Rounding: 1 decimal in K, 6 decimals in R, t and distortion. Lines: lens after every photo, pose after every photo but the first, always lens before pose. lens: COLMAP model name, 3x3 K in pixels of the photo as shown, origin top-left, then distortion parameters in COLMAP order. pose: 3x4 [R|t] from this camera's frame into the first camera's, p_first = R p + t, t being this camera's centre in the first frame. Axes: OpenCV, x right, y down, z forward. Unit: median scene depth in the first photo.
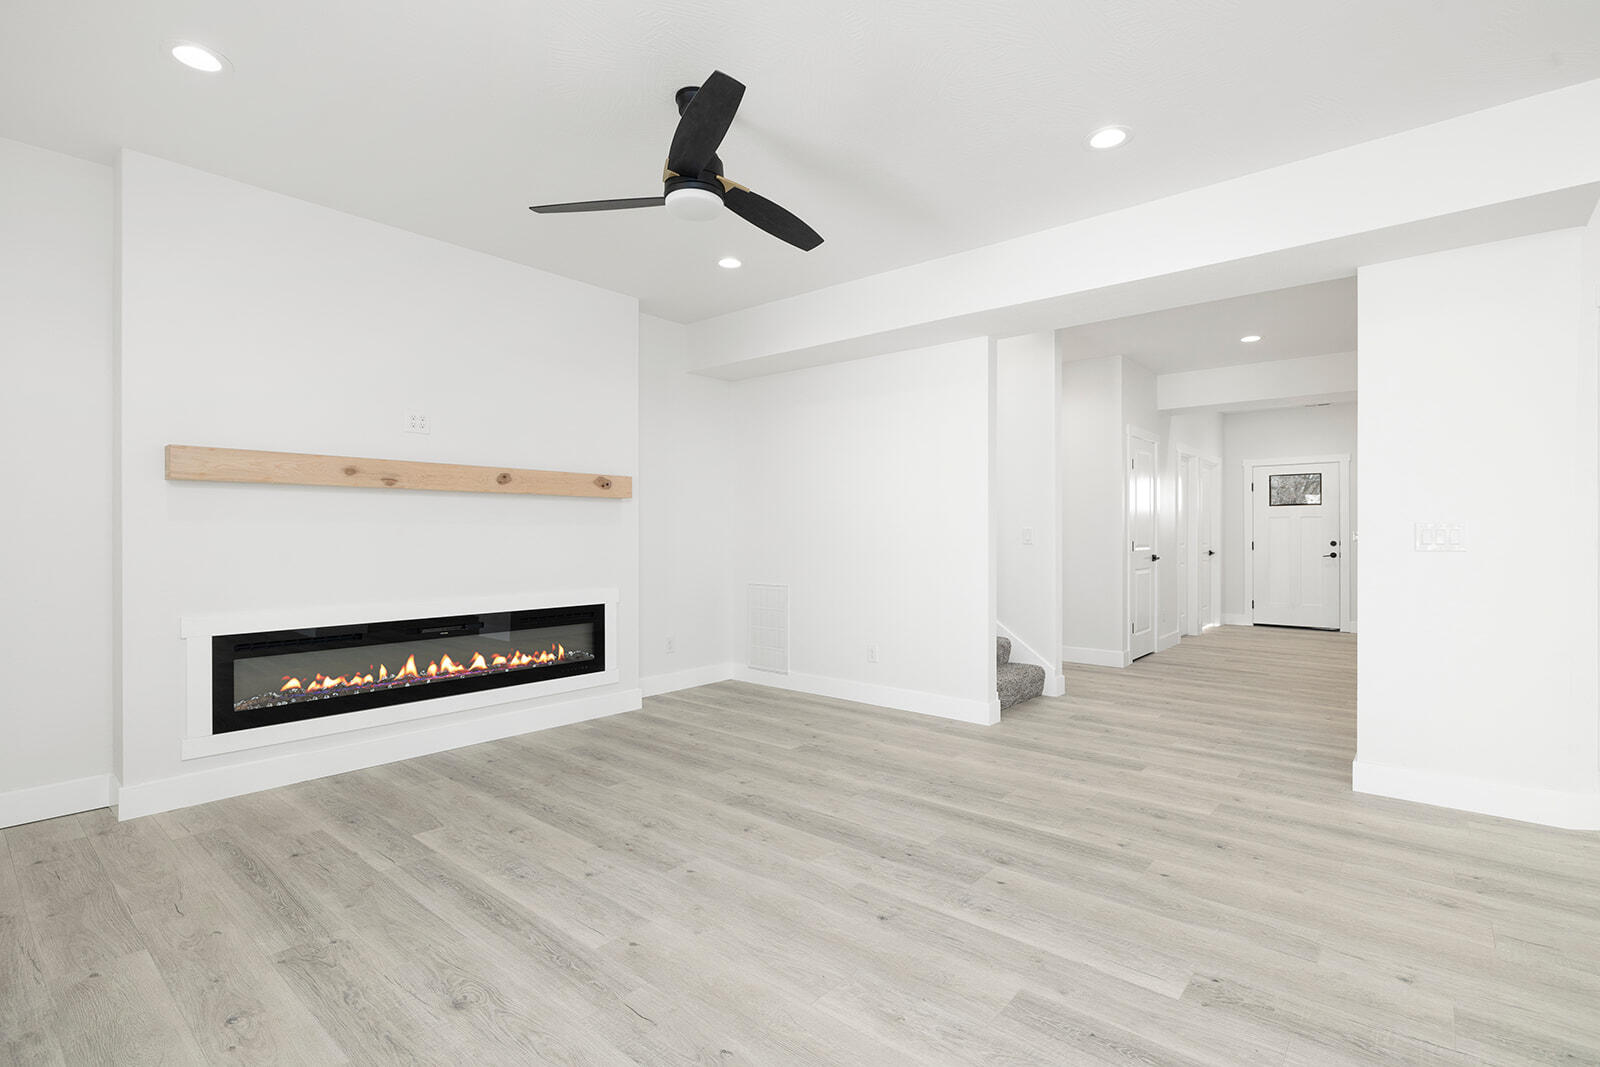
lens RADIAL K [[715.8, 0, 800.0], [0, 715.8, 533.5], [0, 0, 1]] dist [-0.000384, -0.000028]
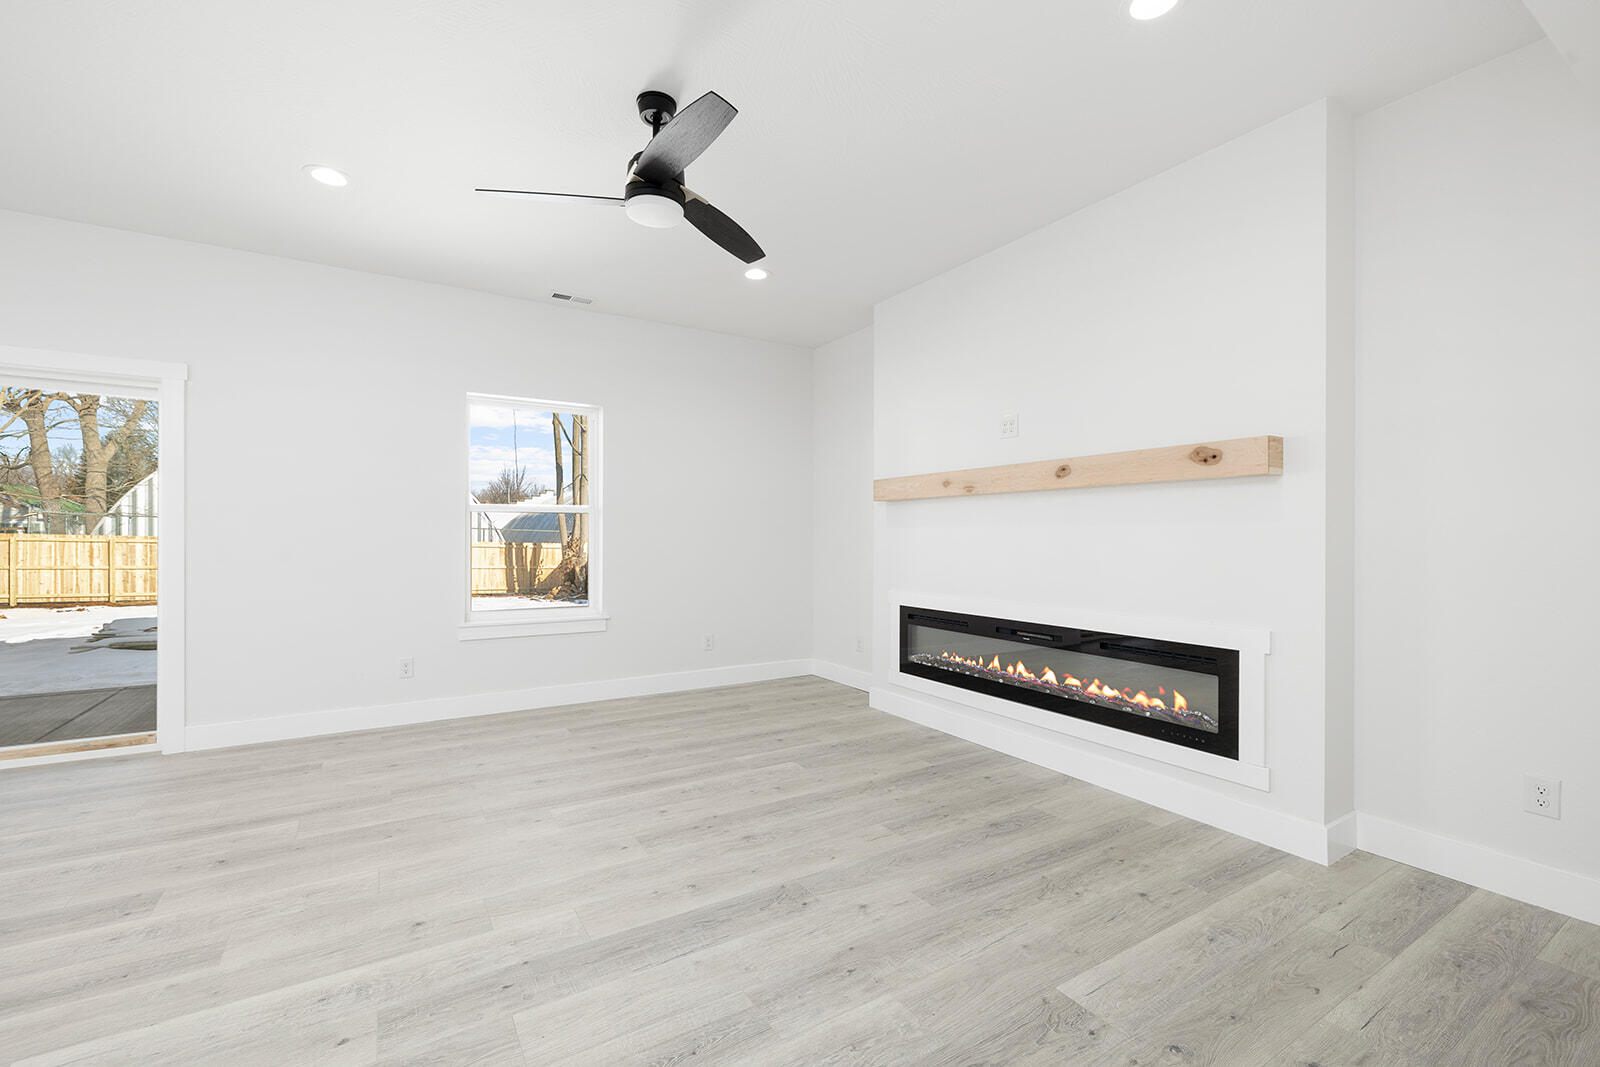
lens RADIAL K [[680.1, 0, 804.1], [0, 680.1, 464.5], [0, 0, 1]] dist [0.001263, 0.000276]
pose [[-0.292667, -0.103247, -0.950624, 0.581289], [0.000122, 0.994150, -0.108012, 0.006421], [0.956214, -0.031728, -0.290942, 1.143267]]
